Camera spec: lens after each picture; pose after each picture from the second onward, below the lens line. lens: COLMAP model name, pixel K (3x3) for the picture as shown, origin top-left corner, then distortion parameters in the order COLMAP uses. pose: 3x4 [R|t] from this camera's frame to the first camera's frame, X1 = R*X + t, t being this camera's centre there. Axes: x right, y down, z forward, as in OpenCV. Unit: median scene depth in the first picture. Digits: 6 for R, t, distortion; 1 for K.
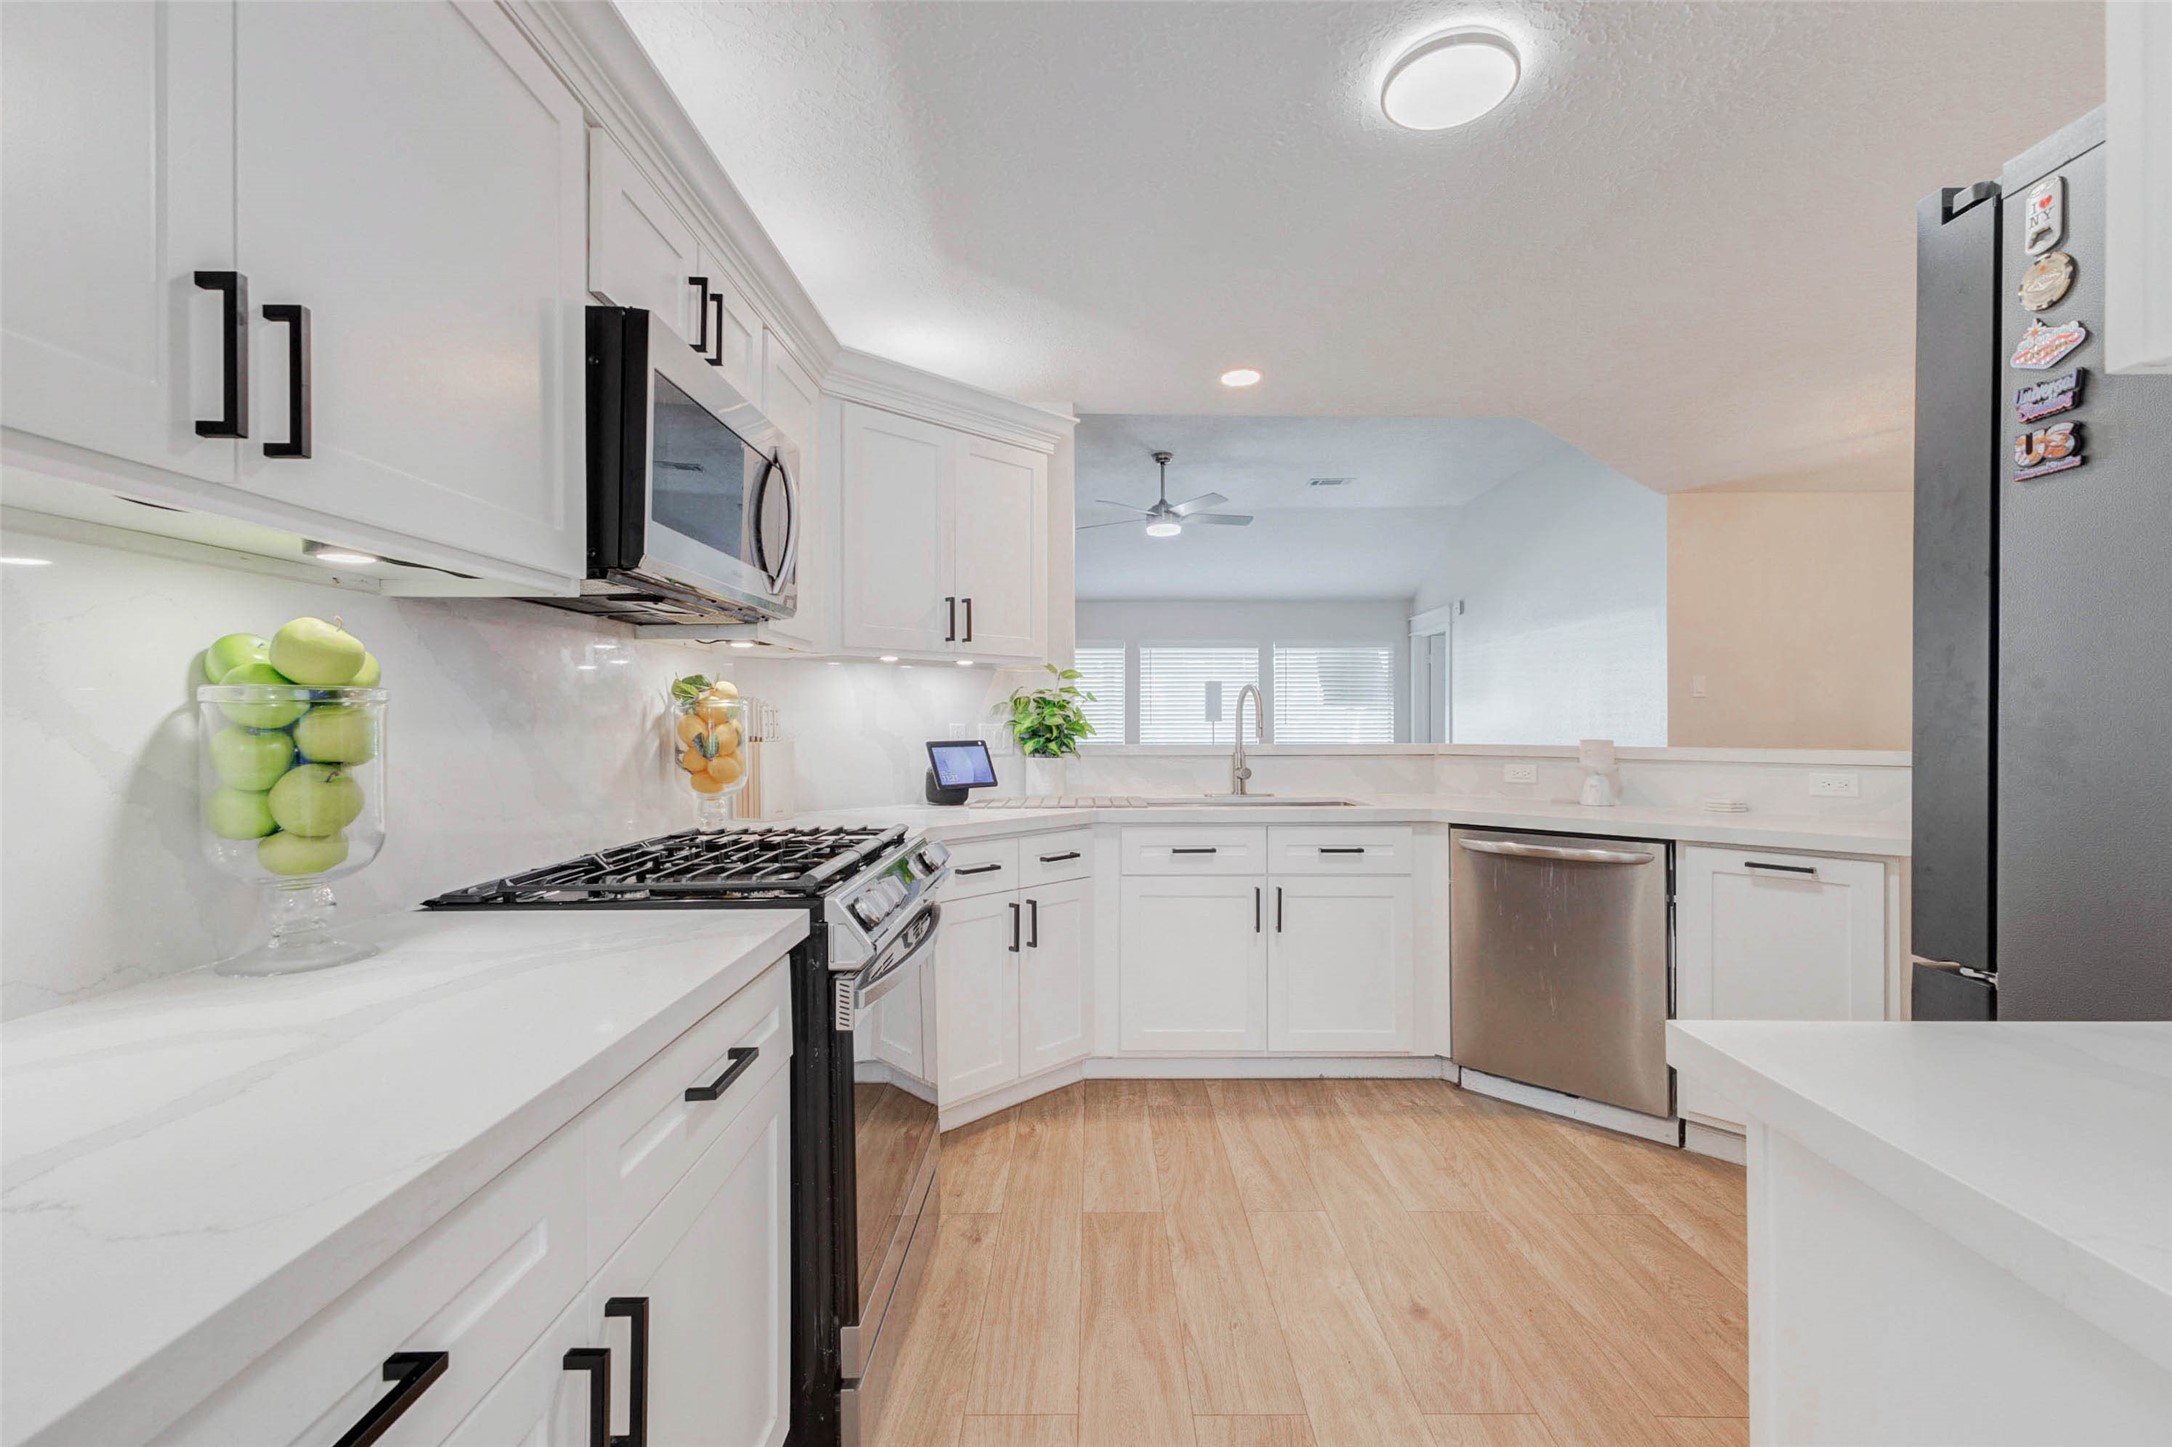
lens RADIAL K [[944.8, 0, 1086.0], [0, 944.8, 723.5], [0, 0, 1]] dist [0.019482, -0.000019]
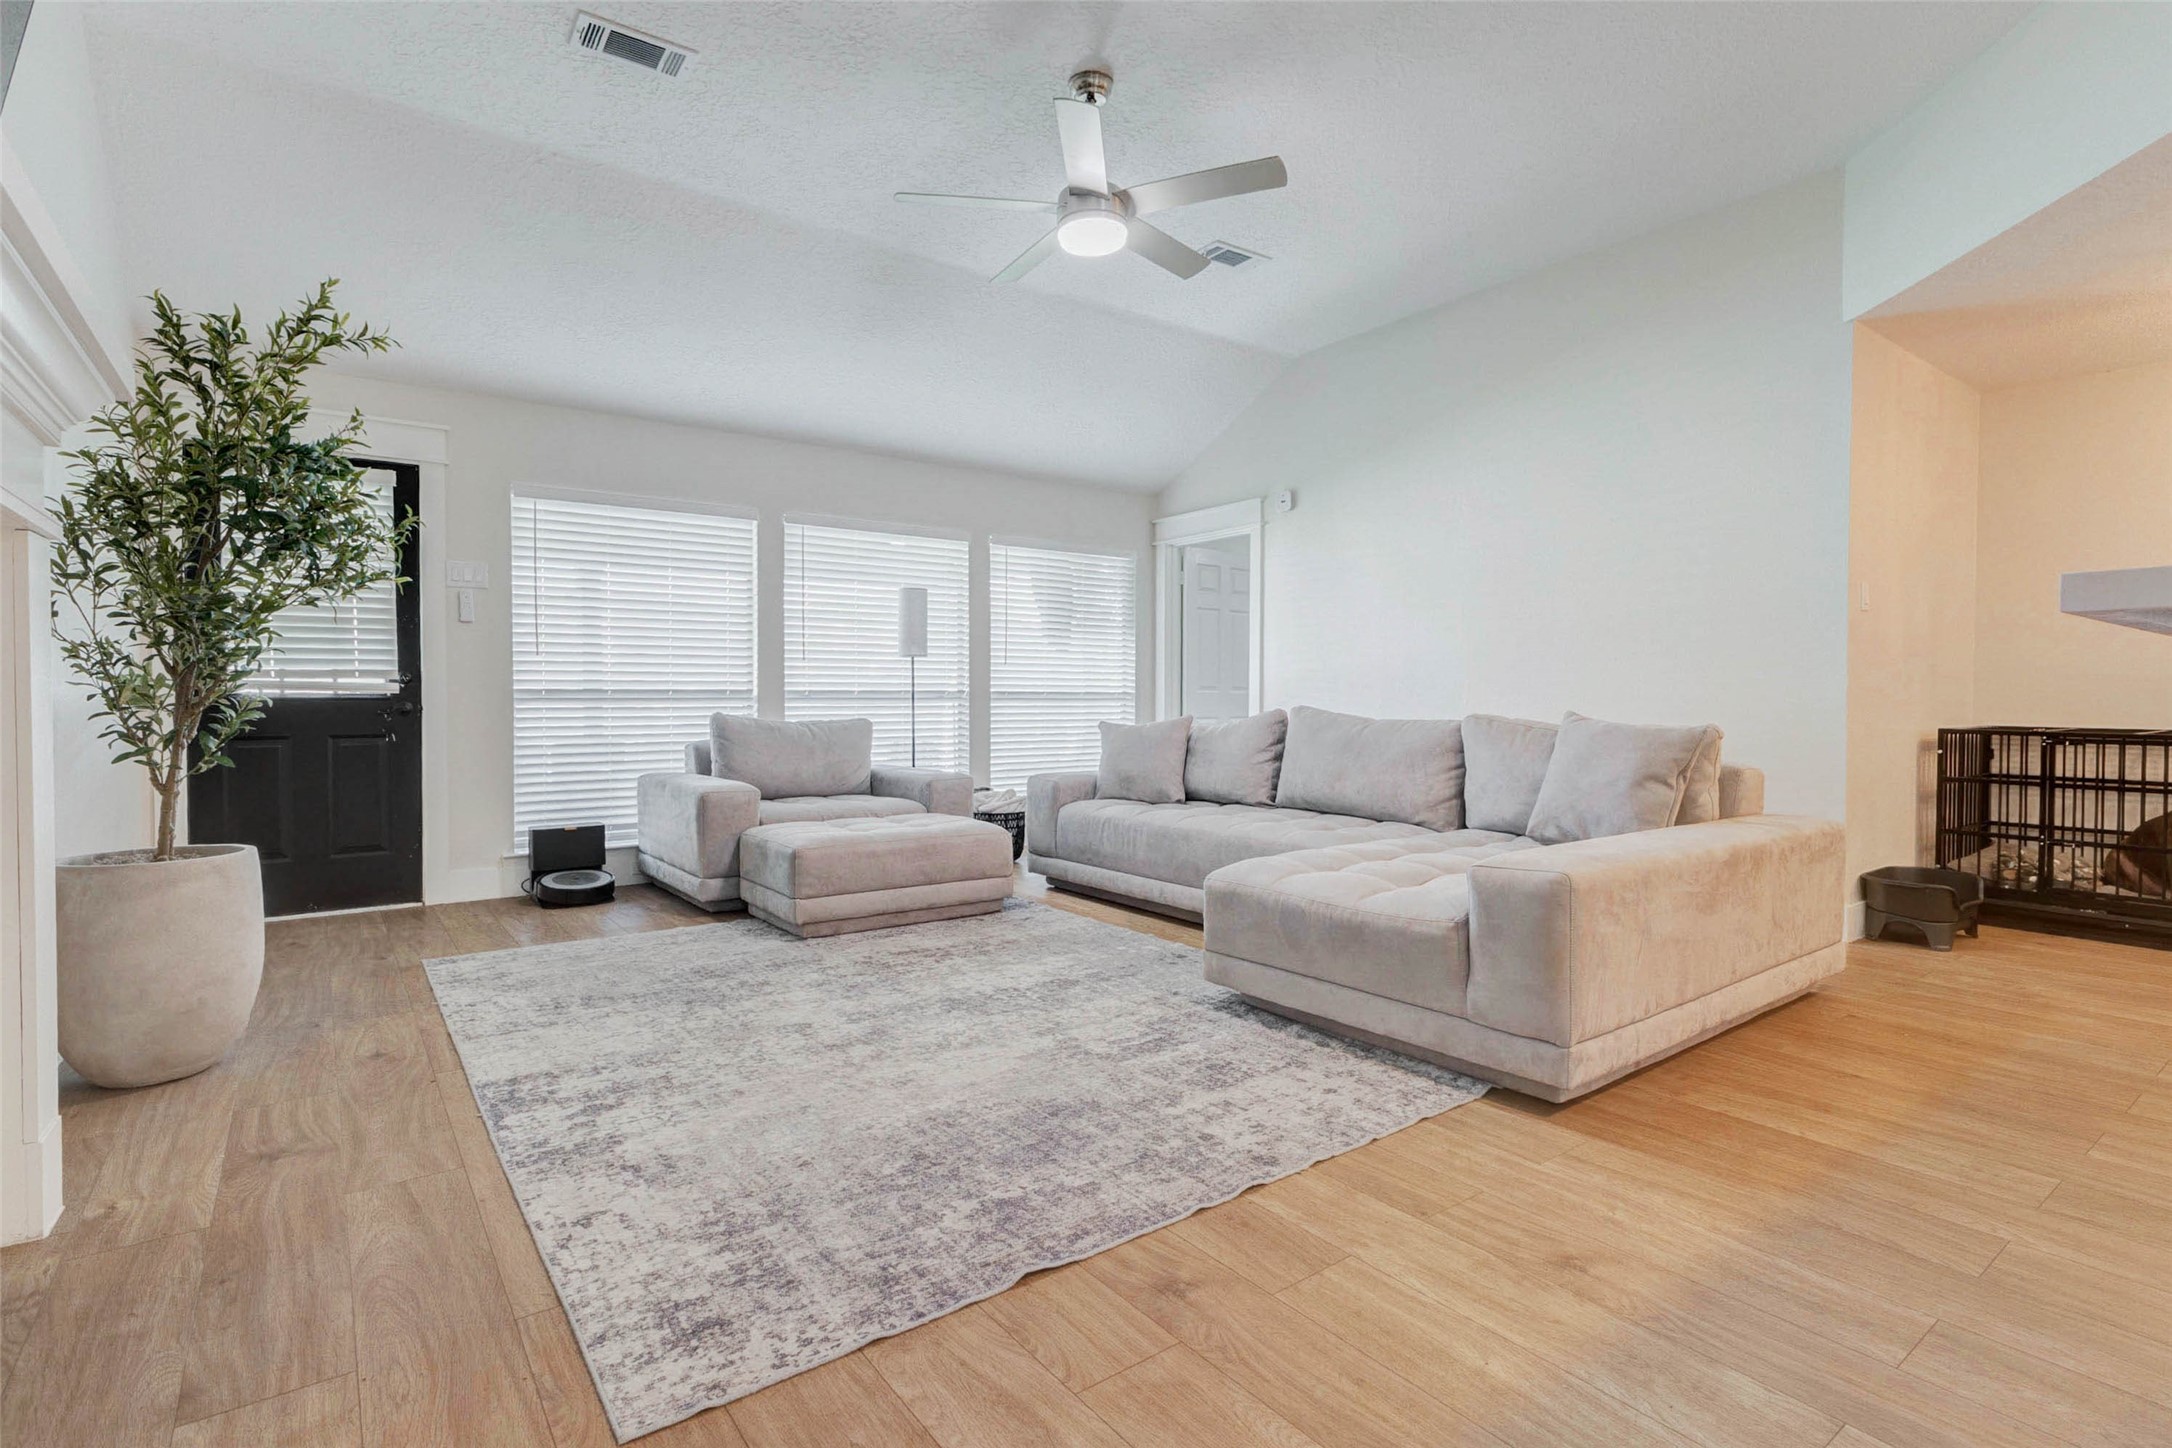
lens RADIAL K [[1039.8, 0, 1073.8], [0, 1039.8, 718.1], [0, 0, 1]] dist [0.003635, 0.000045]
pose [[0.803062, -0.010331, 0.595807, -0.607180], [-0.002577, 0.999780, 0.020810, 0.078593], [-0.595891, -0.018247, 0.802858, 1.367850]]
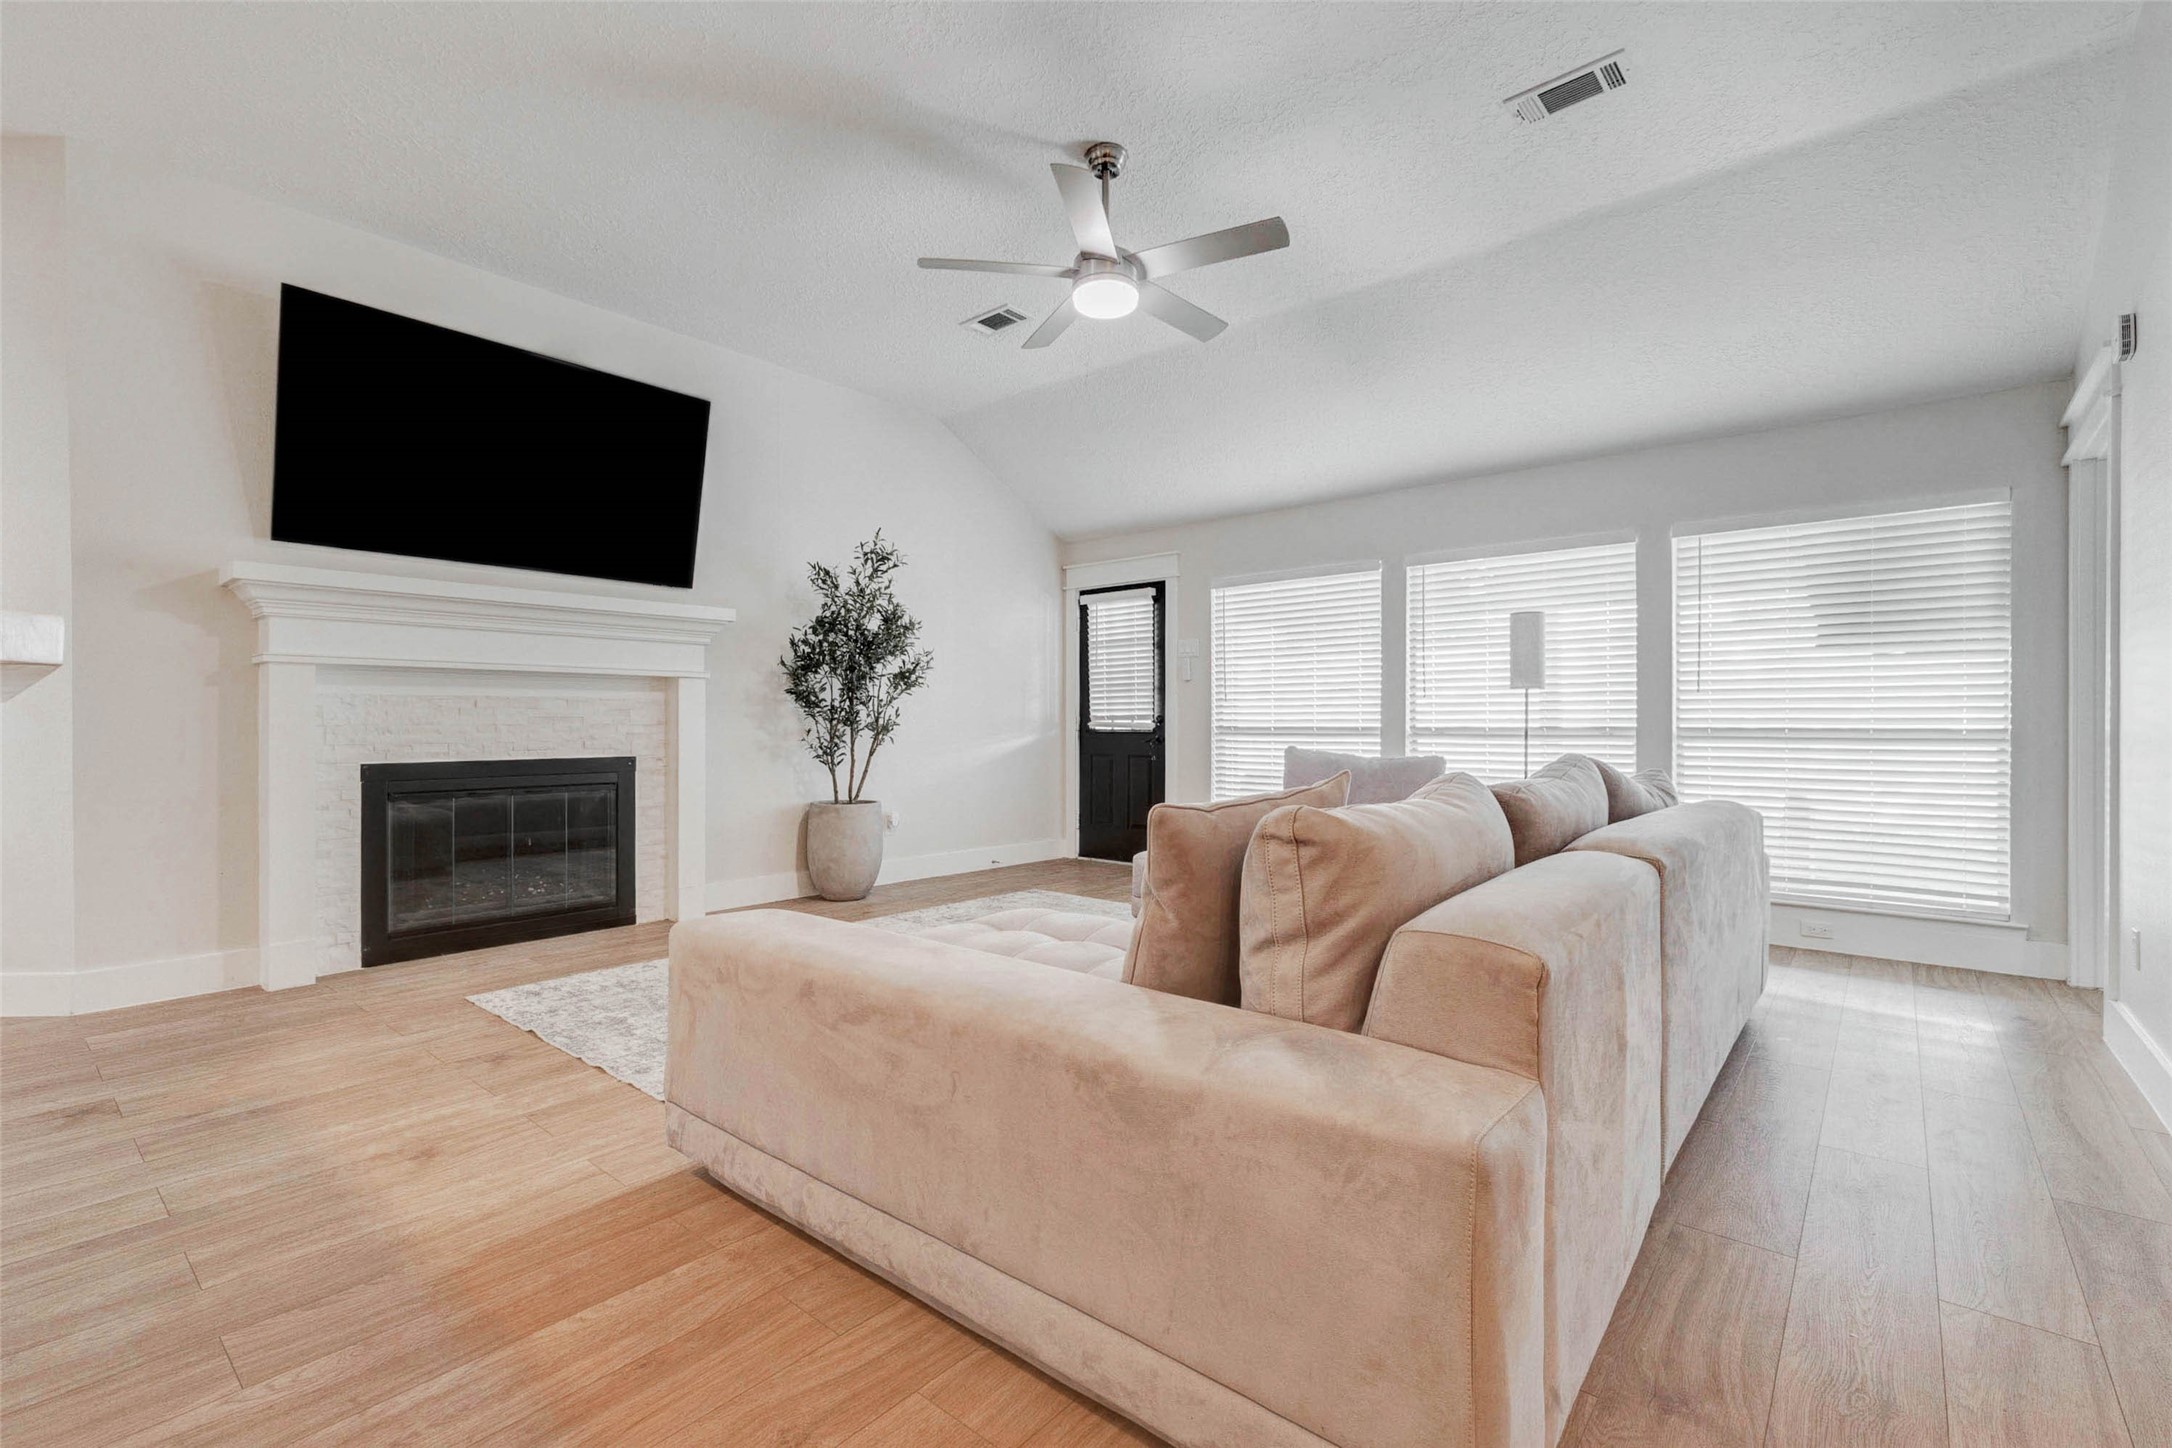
lens RADIAL K [[949.5, 0, 1086.0], [0, 949.5, 724.0], [0, 0, 1]] dist [0.009671, 0.000130]
pose [[0.767877, 0.001141, -0.640597, 0.976073], [-0.001176, 0.999999, 0.000372, 0.061642], [0.640597, 0.000468, 0.767877, 1.433564]]
